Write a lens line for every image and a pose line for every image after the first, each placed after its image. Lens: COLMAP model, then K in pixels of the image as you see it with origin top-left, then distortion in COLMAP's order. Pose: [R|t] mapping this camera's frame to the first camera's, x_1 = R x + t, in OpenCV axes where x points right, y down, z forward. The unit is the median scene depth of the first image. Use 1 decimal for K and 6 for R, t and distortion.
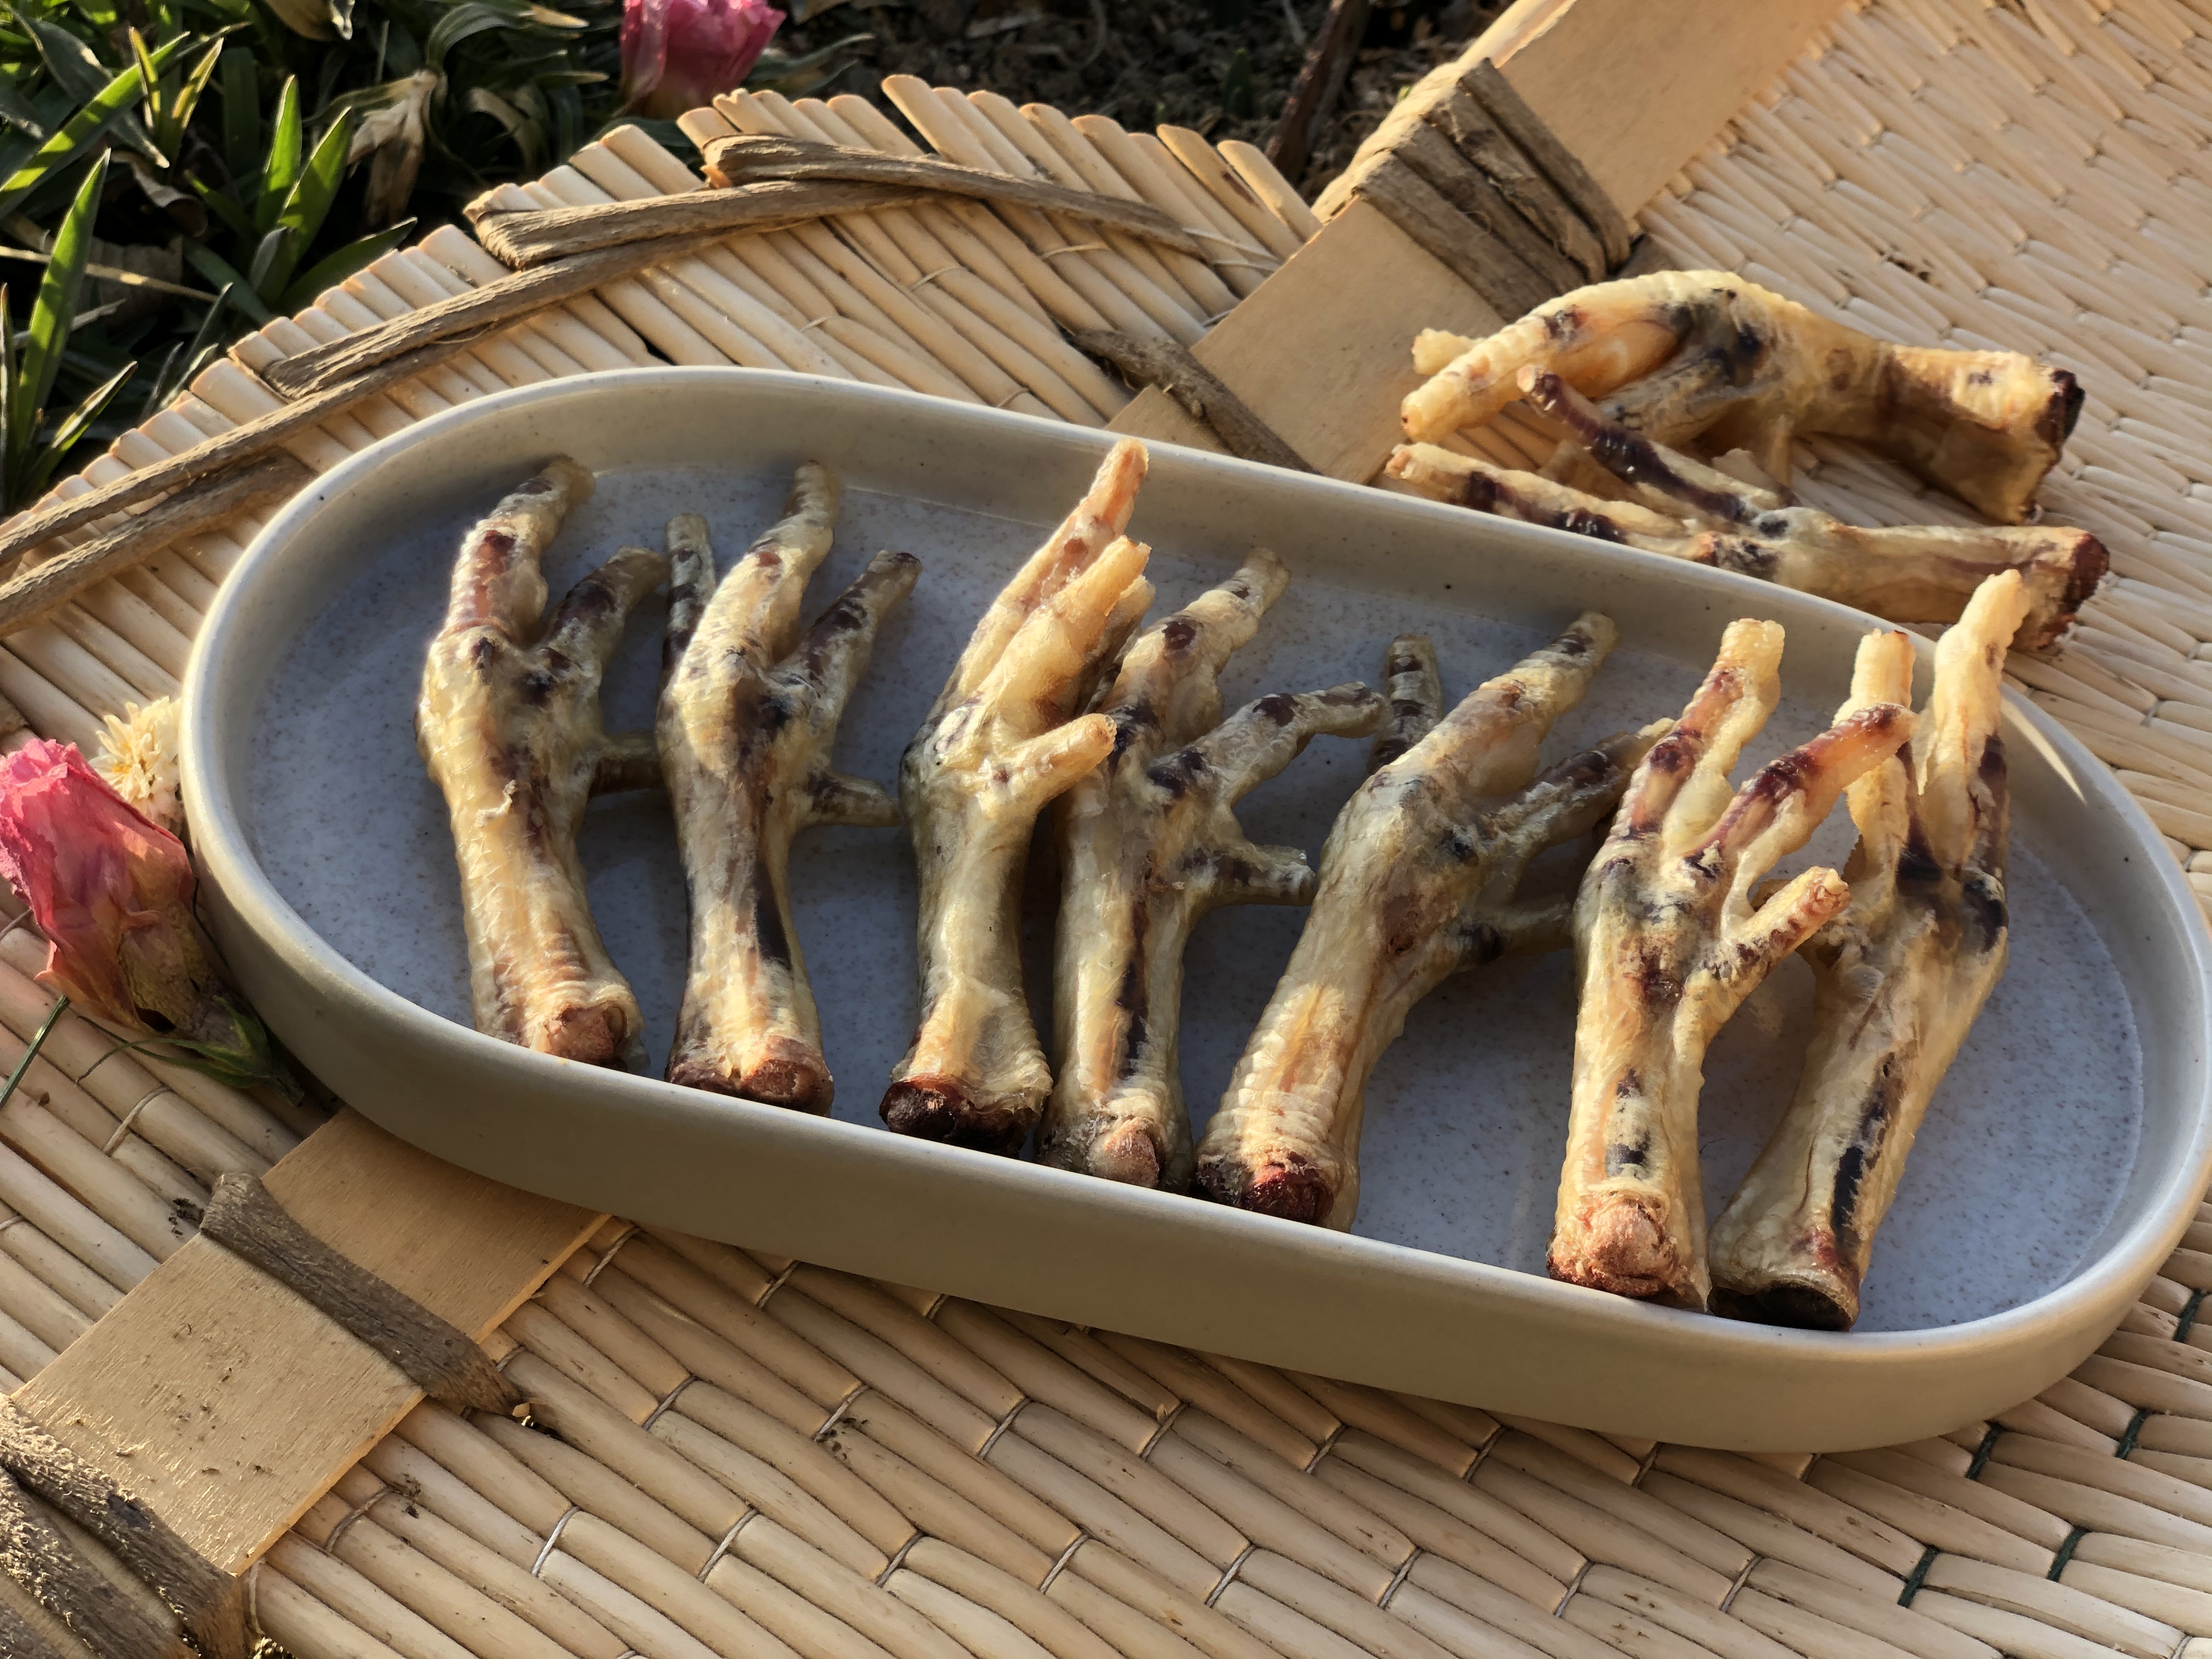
lens RADIAL K [[3313.9, 0, 1108.0], [0, 3313.9, 830.9], [0, 0, 1]] dist [0.000610, 0.000000]
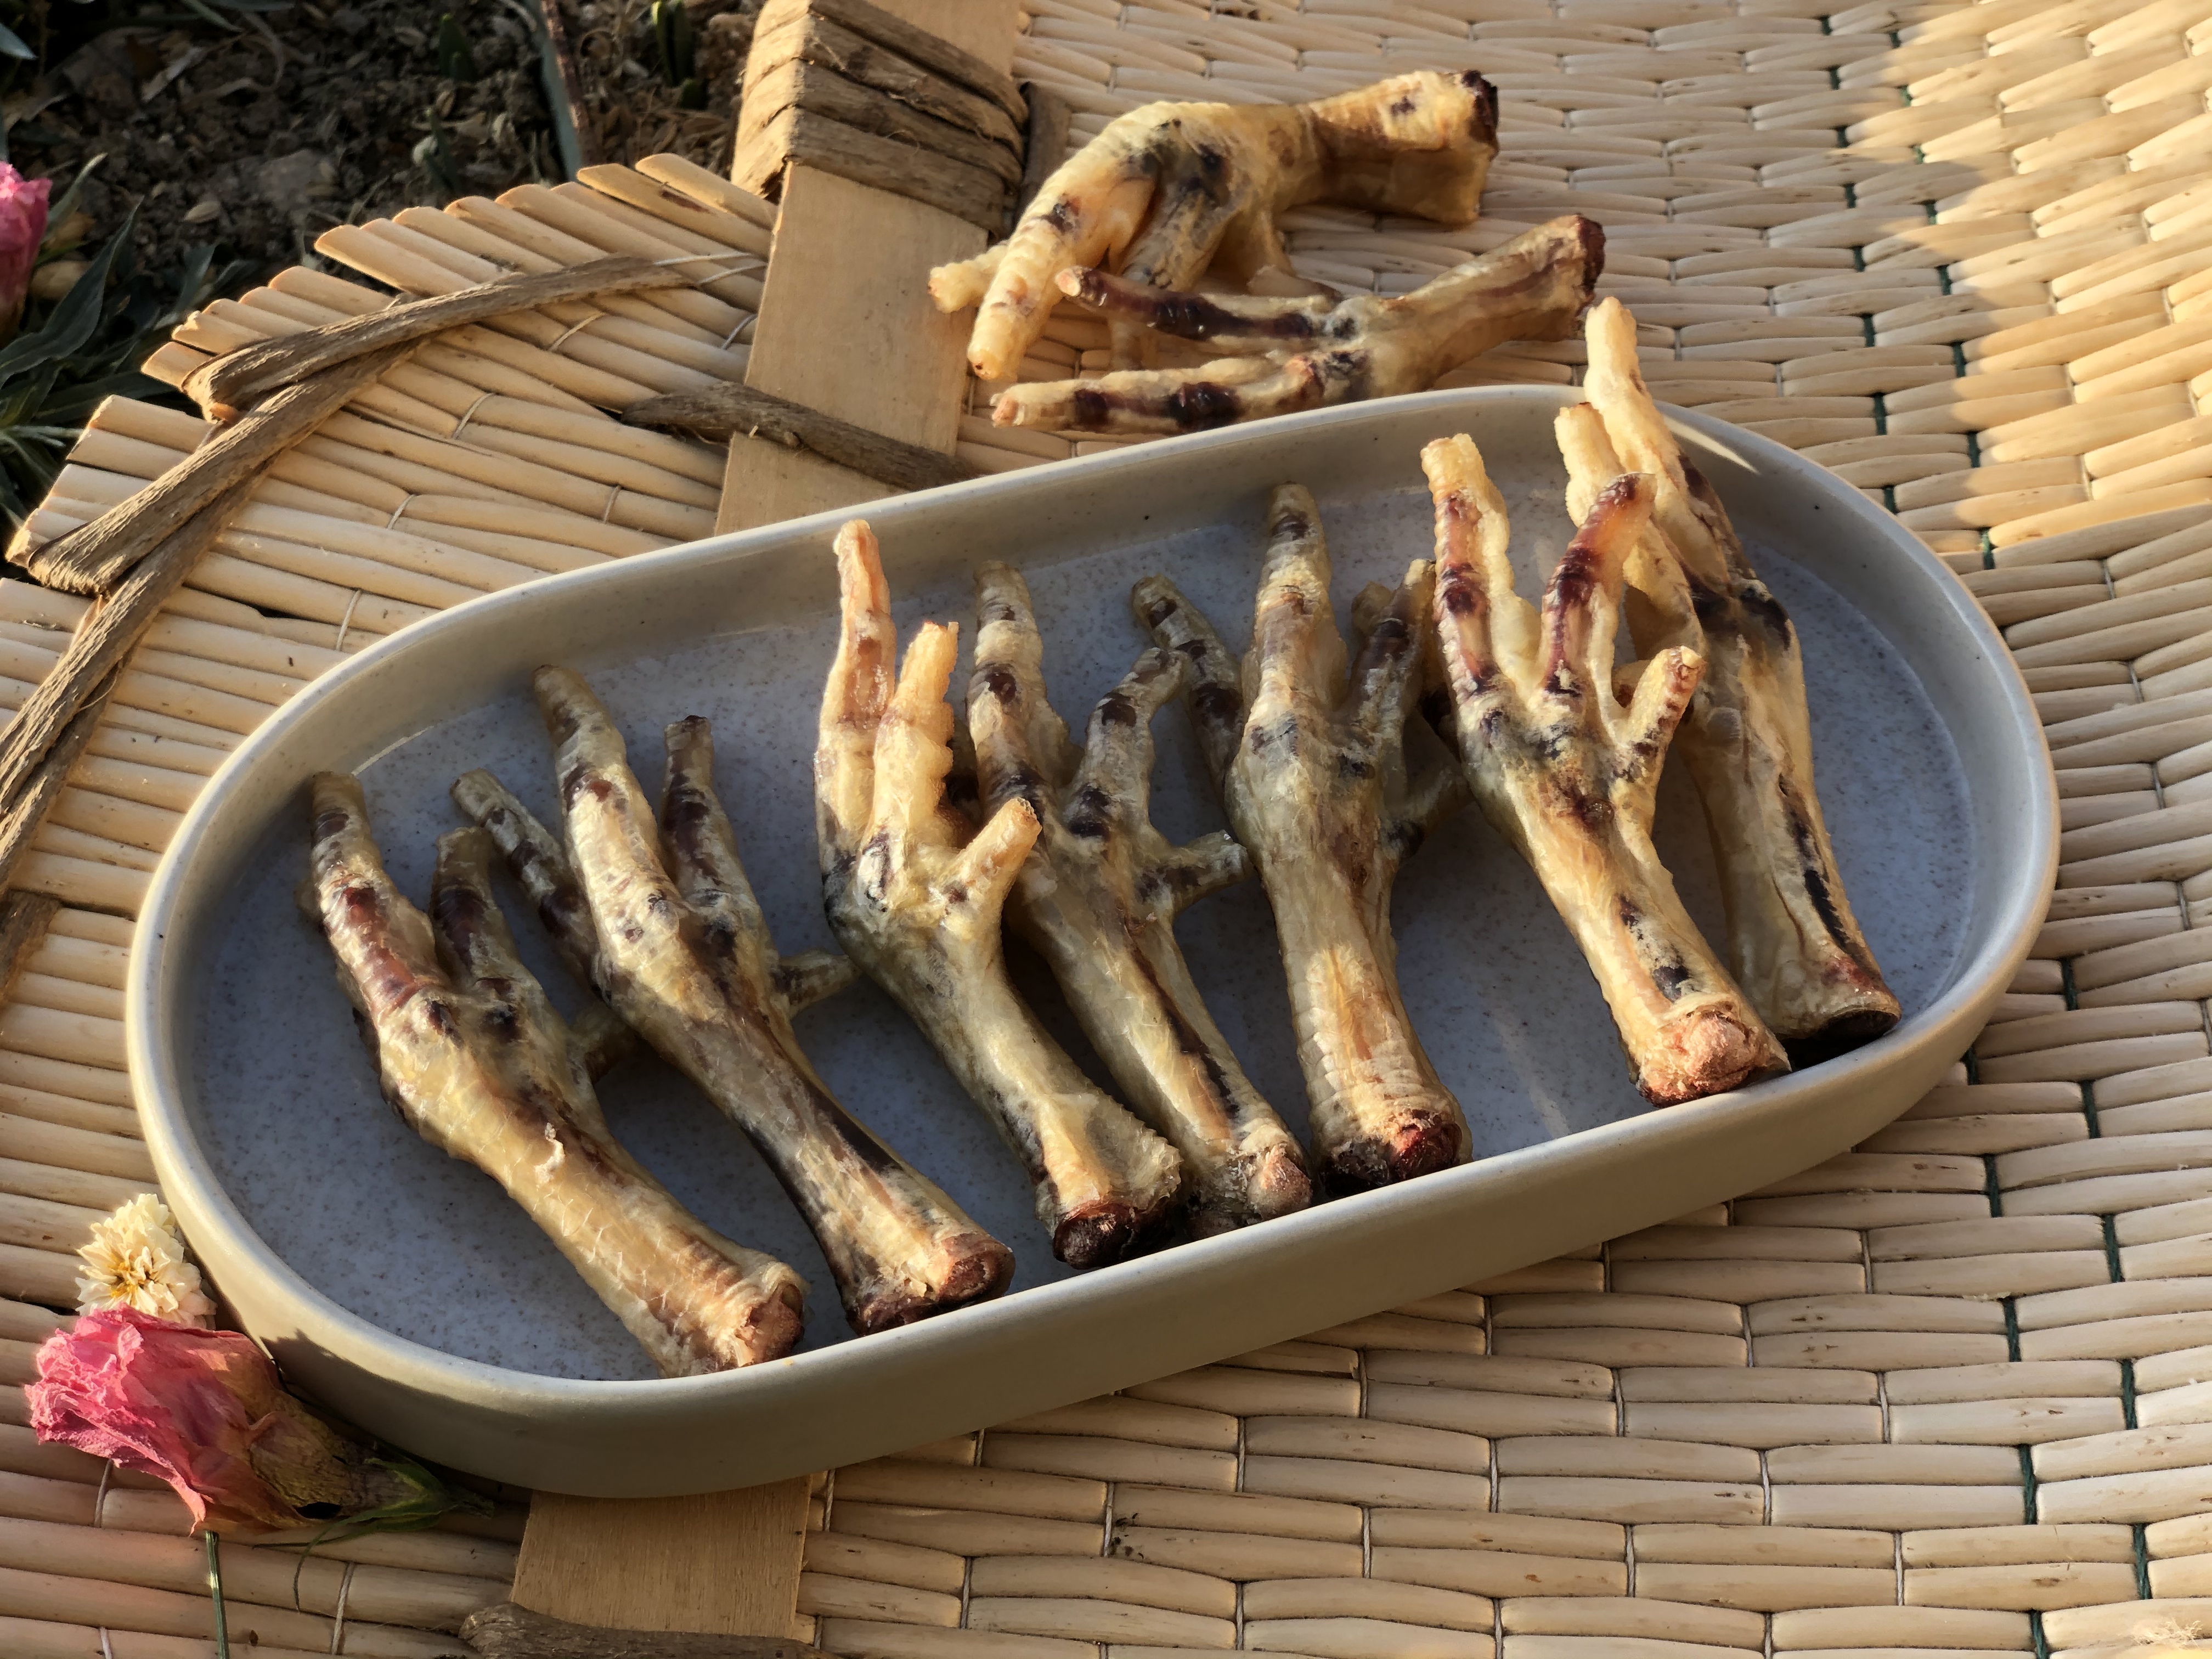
lens RADIAL K [[3313.9, 0, 1097.5], [0, 3313.9, 820.3], [0, 0, 1]] dist [0.000610, 0.000000]
pose [[0.861687, -0.431958, 0.266285, -0.252458], [0.395886, 0.900536, 0.179747, -0.200798], [-0.317442, -0.049467, 0.946986, 0.020341]]
